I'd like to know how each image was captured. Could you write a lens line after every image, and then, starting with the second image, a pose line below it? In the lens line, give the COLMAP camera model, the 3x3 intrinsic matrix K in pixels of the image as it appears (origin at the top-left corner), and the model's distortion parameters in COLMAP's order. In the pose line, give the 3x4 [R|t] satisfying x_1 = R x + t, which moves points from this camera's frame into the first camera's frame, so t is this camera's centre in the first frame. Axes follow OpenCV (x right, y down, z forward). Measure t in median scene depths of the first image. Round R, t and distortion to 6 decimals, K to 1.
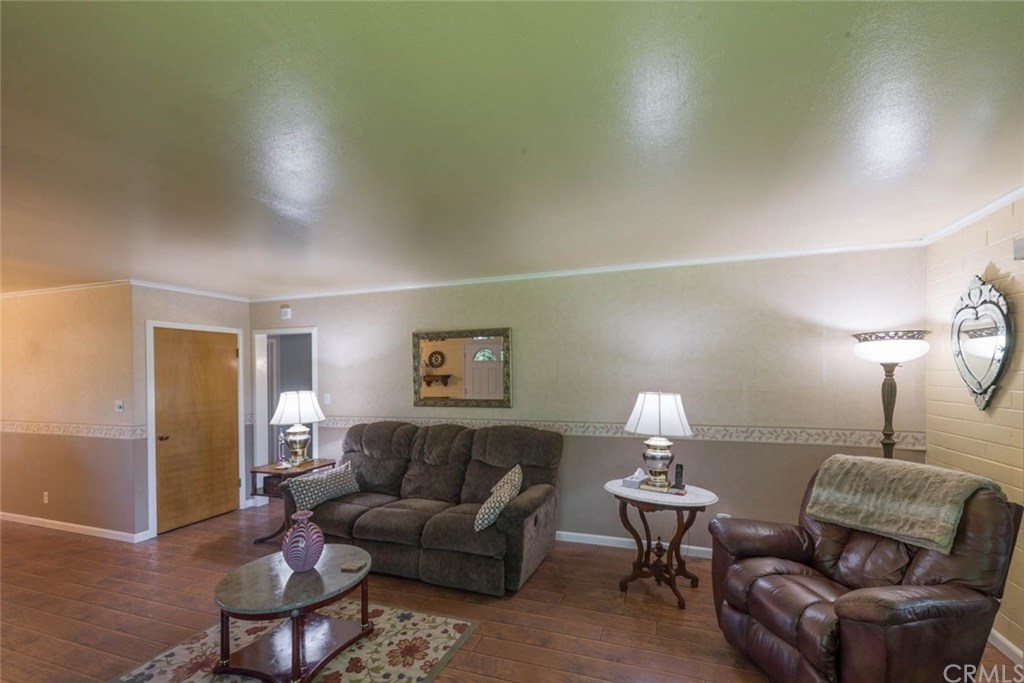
lens RADIAL K [[410.9, 0, 508.9], [0, 410.9, 359.3], [0, 0, 1]] dist [0.000546, -0.000177]
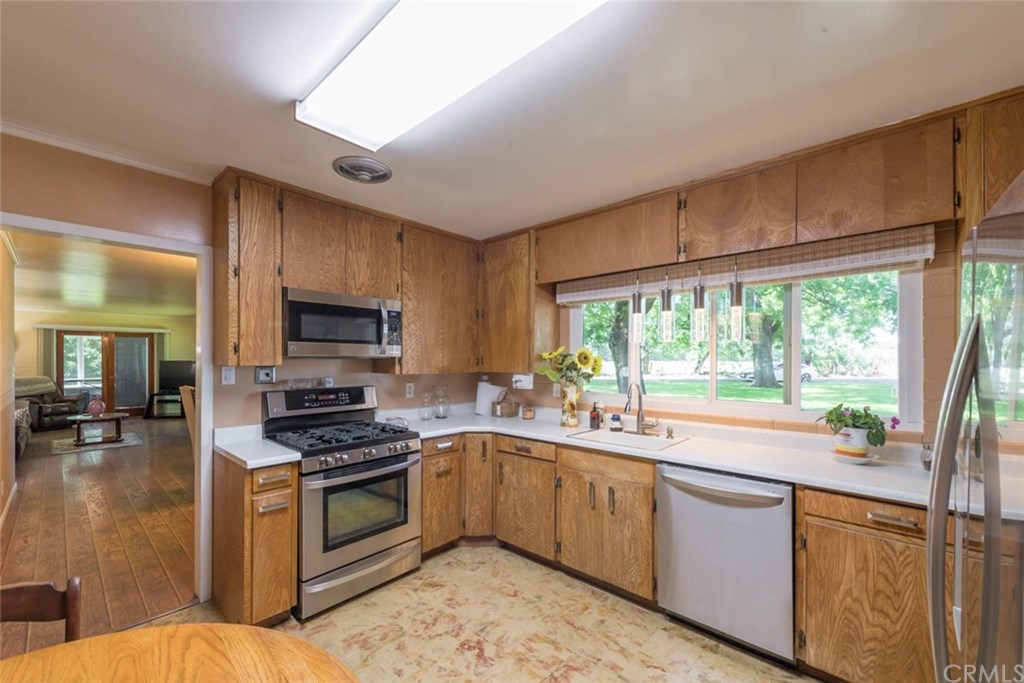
lens RADIAL K [[410.9, 0, 508.9], [0, 410.9, 359.3], [0, 0, 1]] dist [0.000546, -0.000177]
pose [[-0.910091, 0.016812, 0.414067, -3.391088], [0.008068, 0.999706, -0.022858, 0.156662], [-0.414330, -0.017462, -0.909959, 1.892315]]
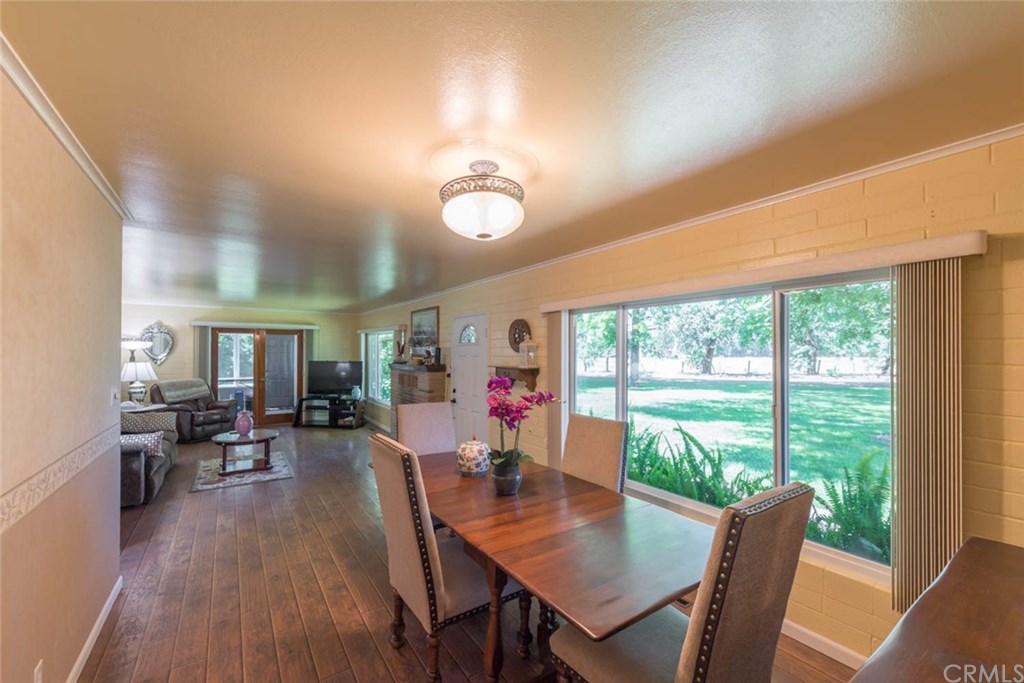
lens RADIAL K [[411.6, 0, 515.8], [0, 411.6, 350.5], [0, 0, 1]] dist [0.001113, -0.000019]
pose [[-0.796067, 0.019004, 0.604910, -2.406469], [-0.000414, 0.999490, -0.031946, 0.089117], [-0.605208, -0.025682, -0.795653, 1.484514]]
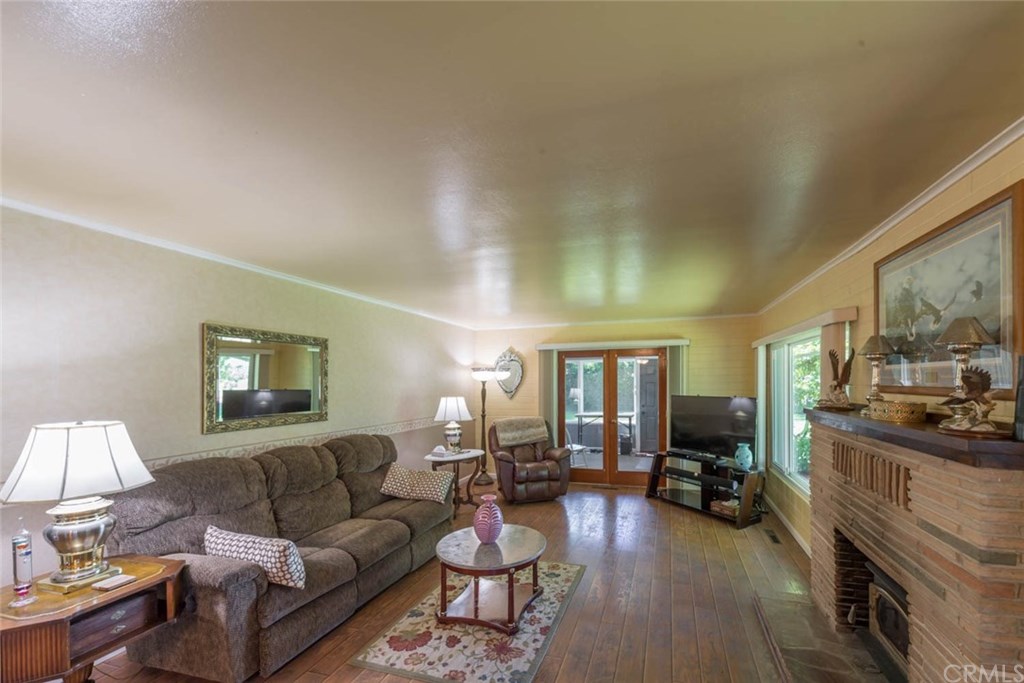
lens RADIAL K [[419.2, 0, 549.6], [0, 419.2, 385.3], [0, 0, 1]] dist [0.003133, 0.000181]
pose [[-0.035655, 0.011954, 0.999293, -1.327465], [-0.010437, 0.999869, -0.012334, 0.053222], [-0.999310, -0.010870, -0.035526, 0.658418]]
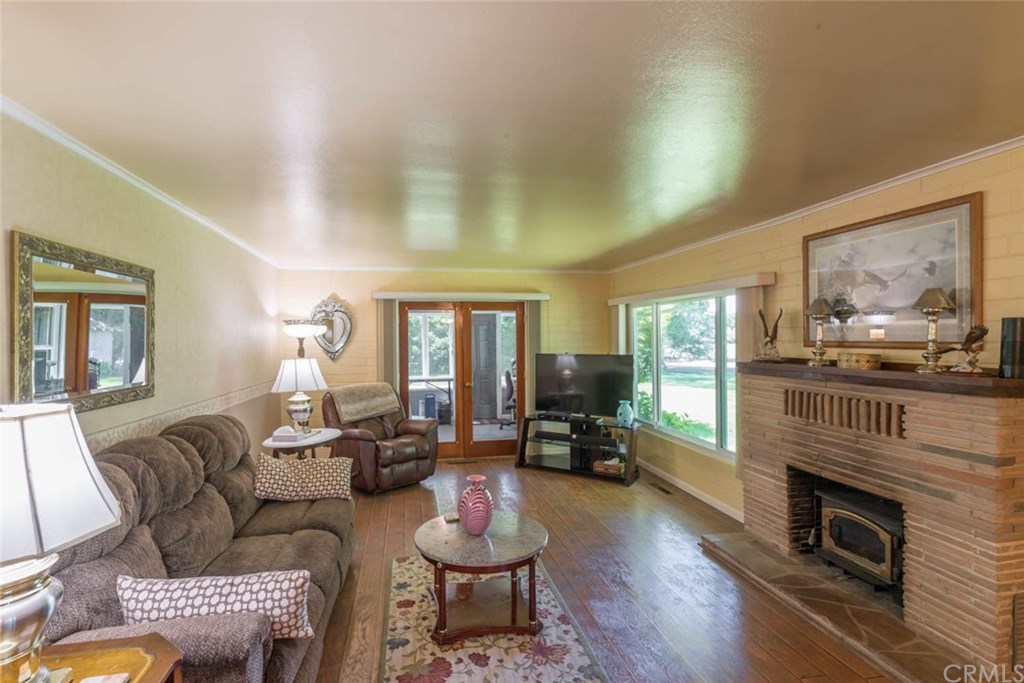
lens RADIAL K [[498.0, 0, 494.5], [0, 498.0, 344.2], [0, 0, 1]] dist [0.004441, 0.000291]
pose [[-0.470776, 0.014129, 0.882140, -1.201429], [-0.001454, 0.999858, -0.016791, 0.064552], [-0.882252, -0.009187, -0.470688, 1.171024]]
